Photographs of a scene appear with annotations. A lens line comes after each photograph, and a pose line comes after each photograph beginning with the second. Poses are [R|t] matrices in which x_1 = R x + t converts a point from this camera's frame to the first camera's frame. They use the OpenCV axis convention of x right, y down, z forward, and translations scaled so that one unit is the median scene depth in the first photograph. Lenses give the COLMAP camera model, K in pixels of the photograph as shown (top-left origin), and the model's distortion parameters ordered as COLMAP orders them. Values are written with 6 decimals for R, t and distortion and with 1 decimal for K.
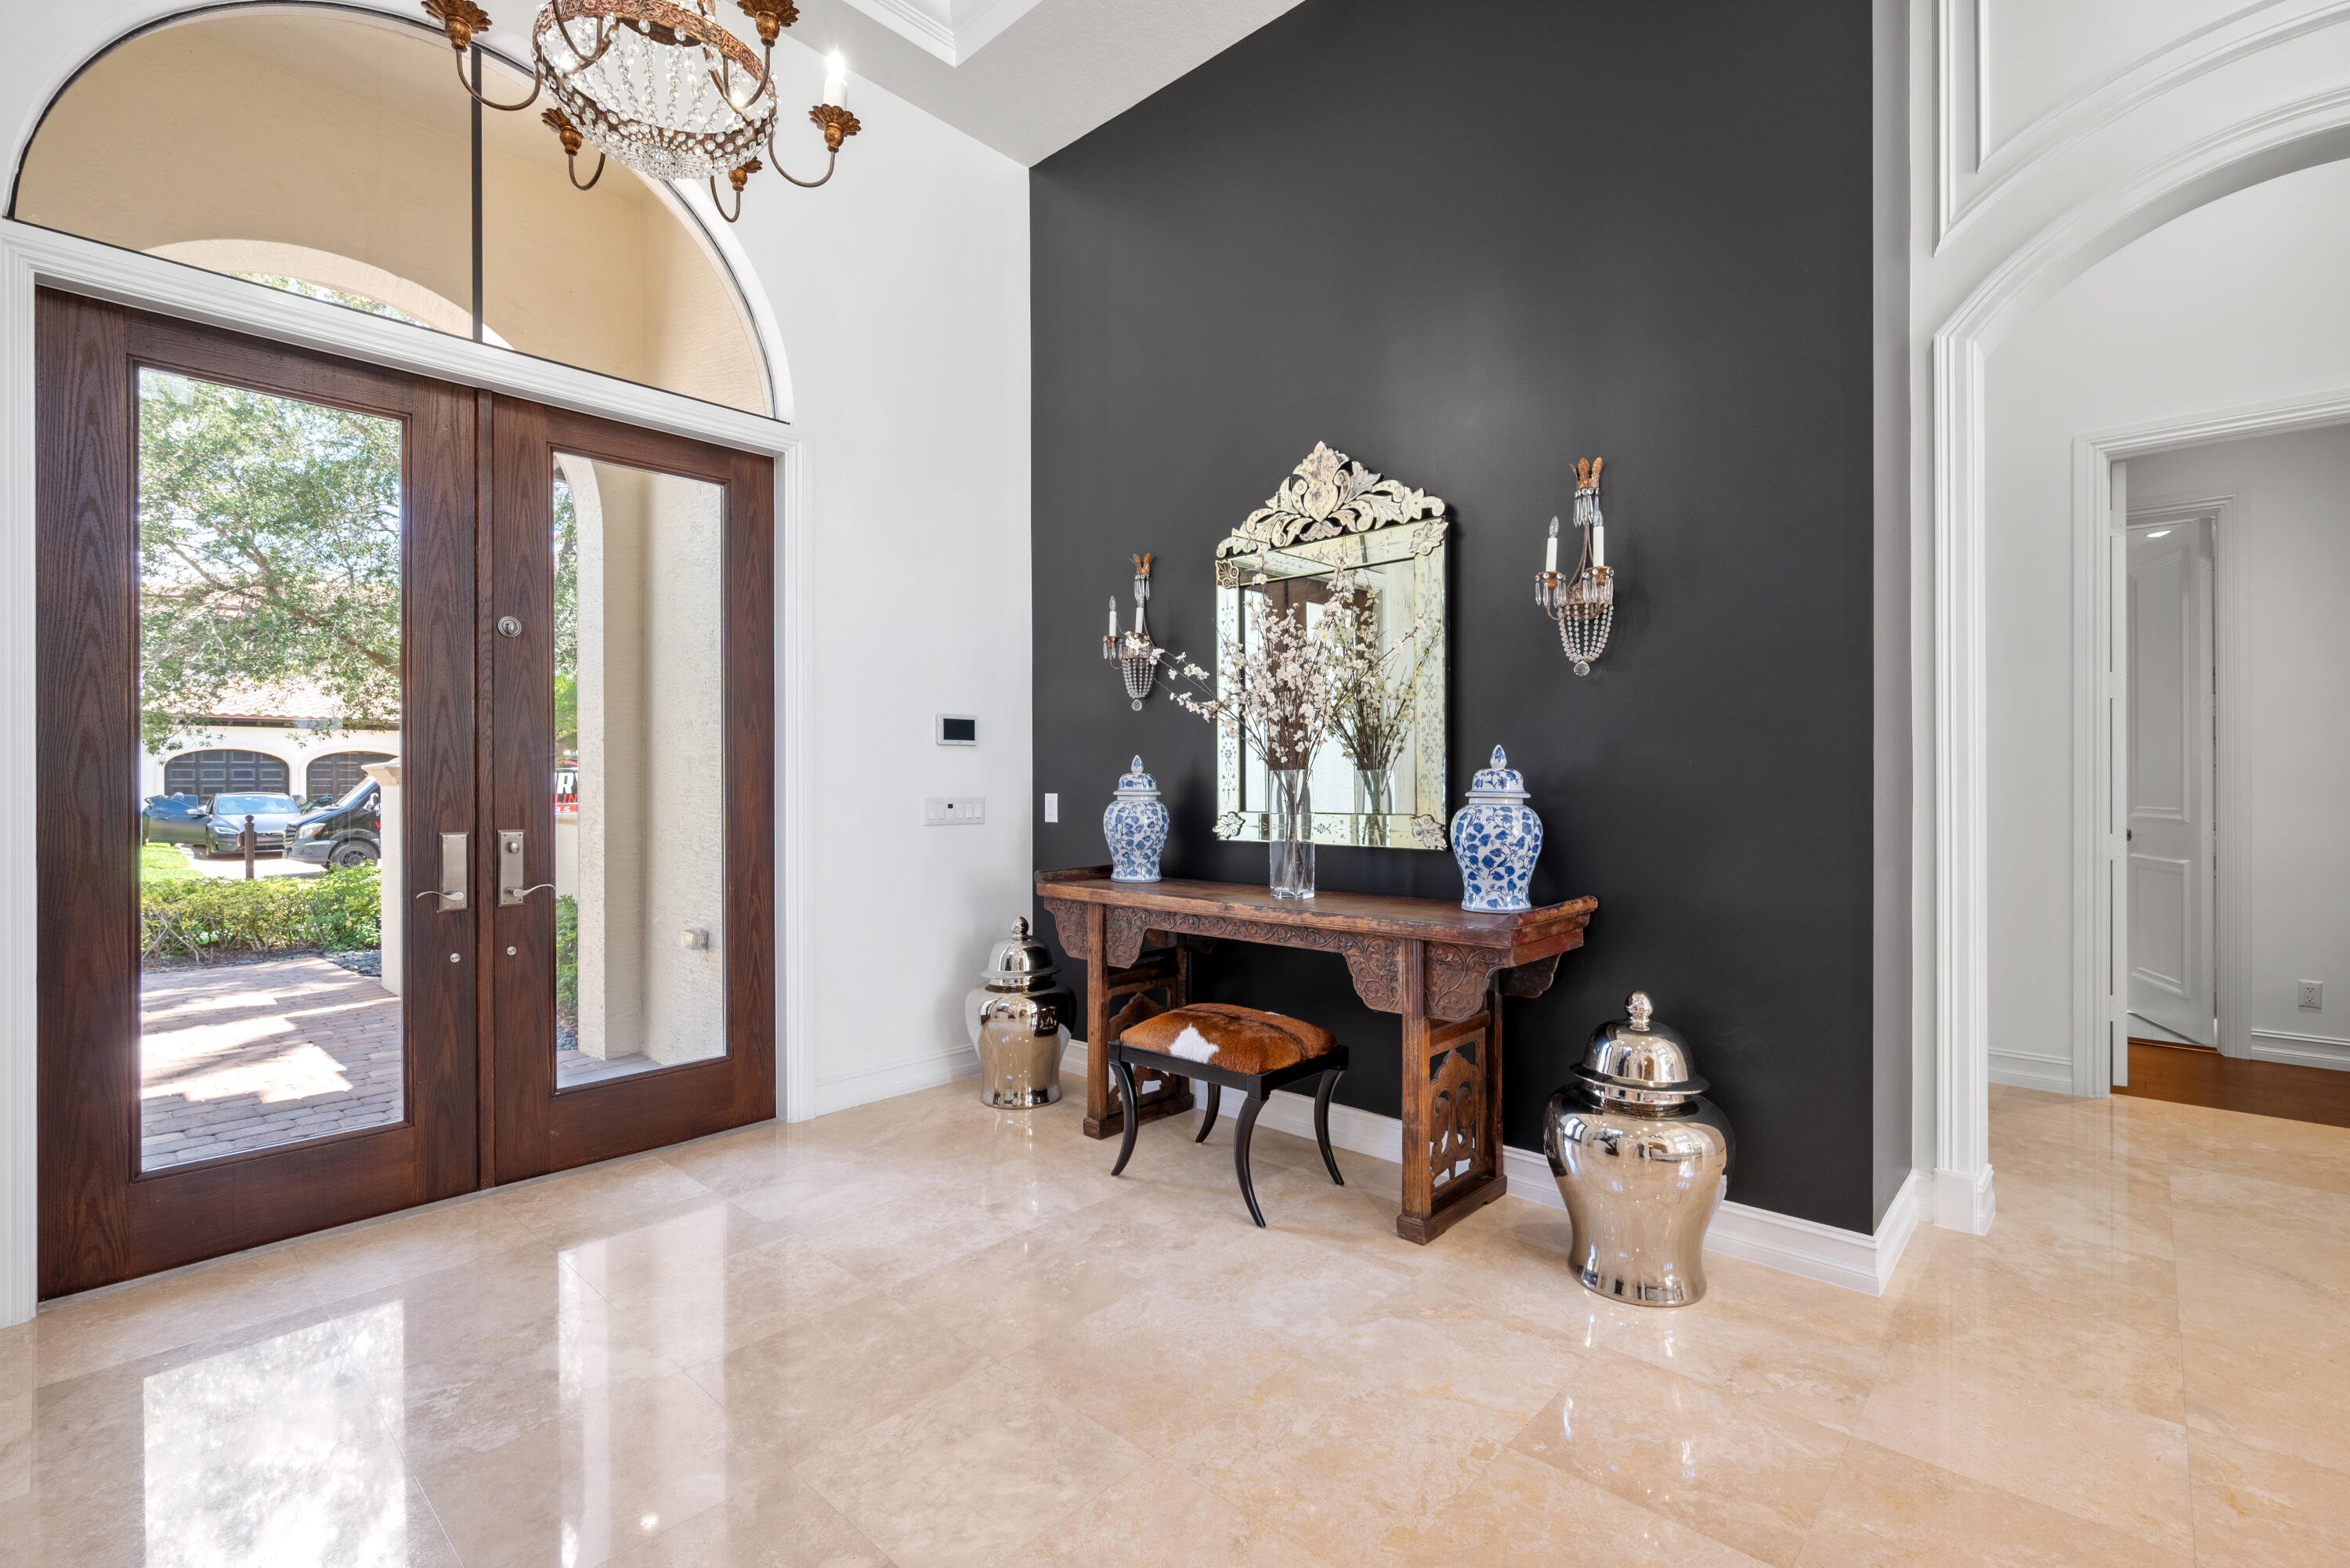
lens RADIAL K [[1049.5, 0, 1178.8], [0, 1049.5, 784.1], [0, 0, 1]] dist [0.000722, 0.000071]
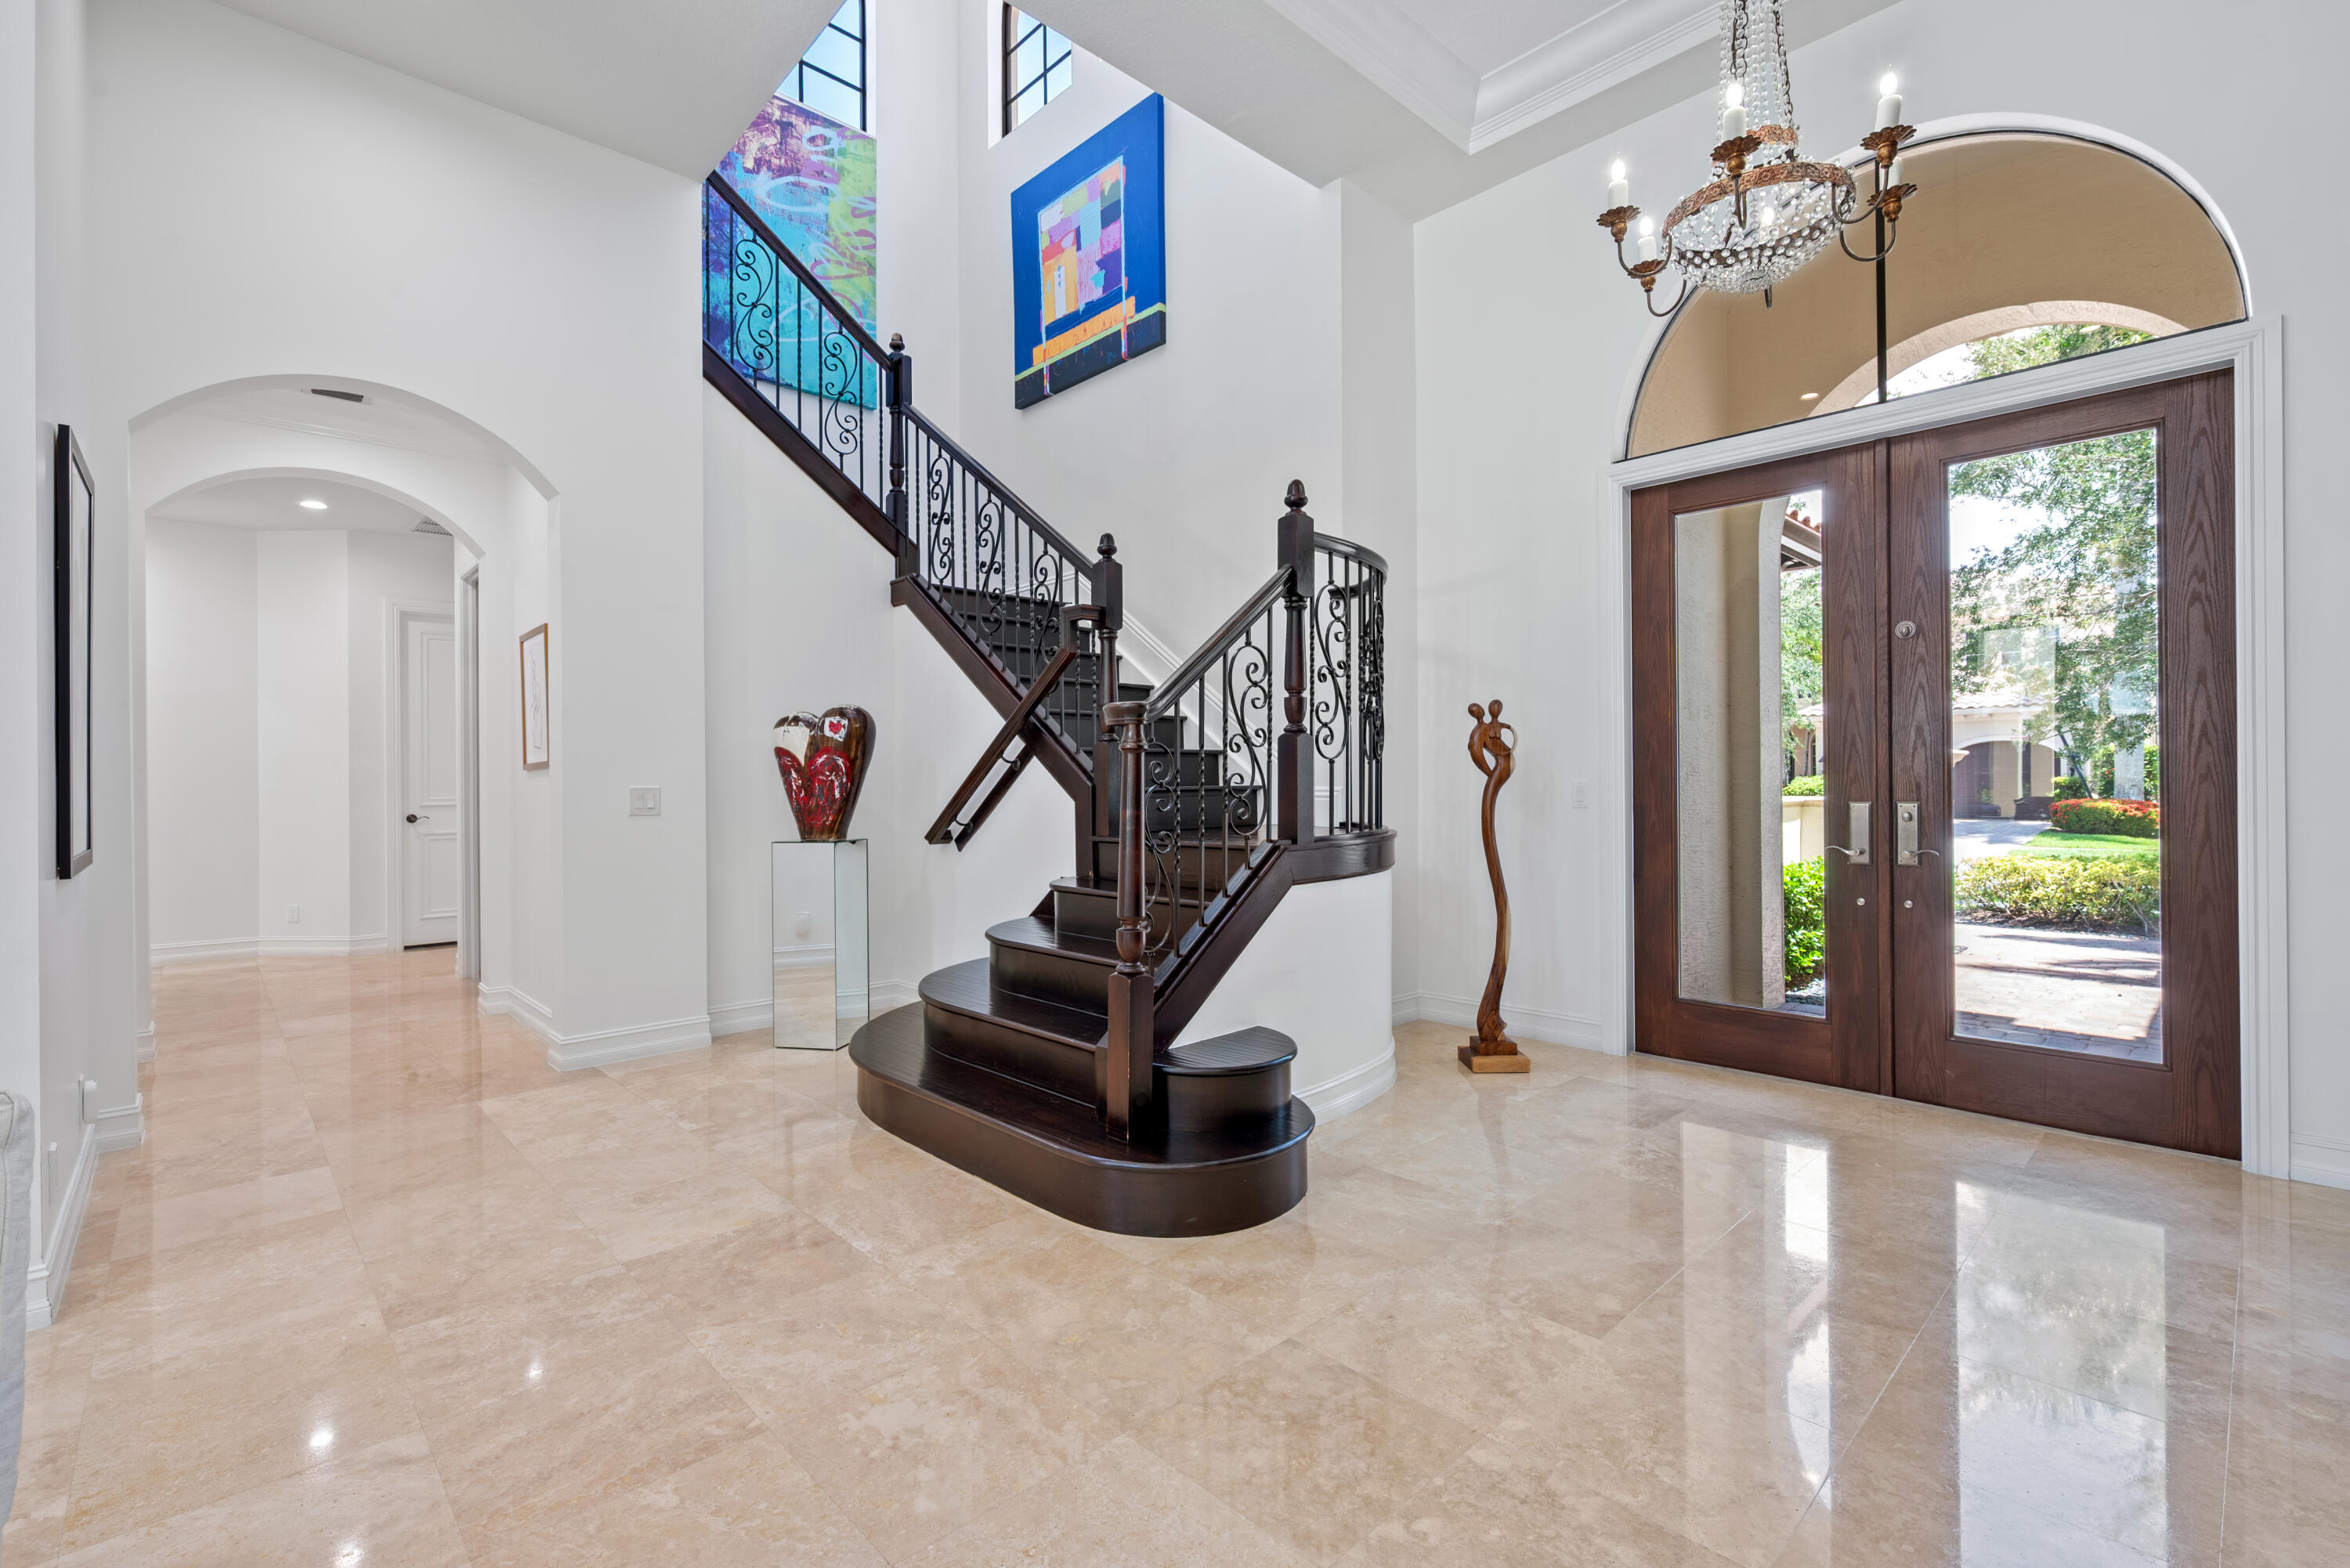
lens RADIAL K [[1049.5, 0, 1178.5], [0, 1049.5, 781.0], [0, 0, 1]] dist [0.000722, 0.000071]
pose [[-0.077950, 0.004199, -0.996948, 0.604212], [0.010032, 0.999944, 0.003427, 0.008101], [0.996907, -0.009734, -0.077988, 0.274123]]
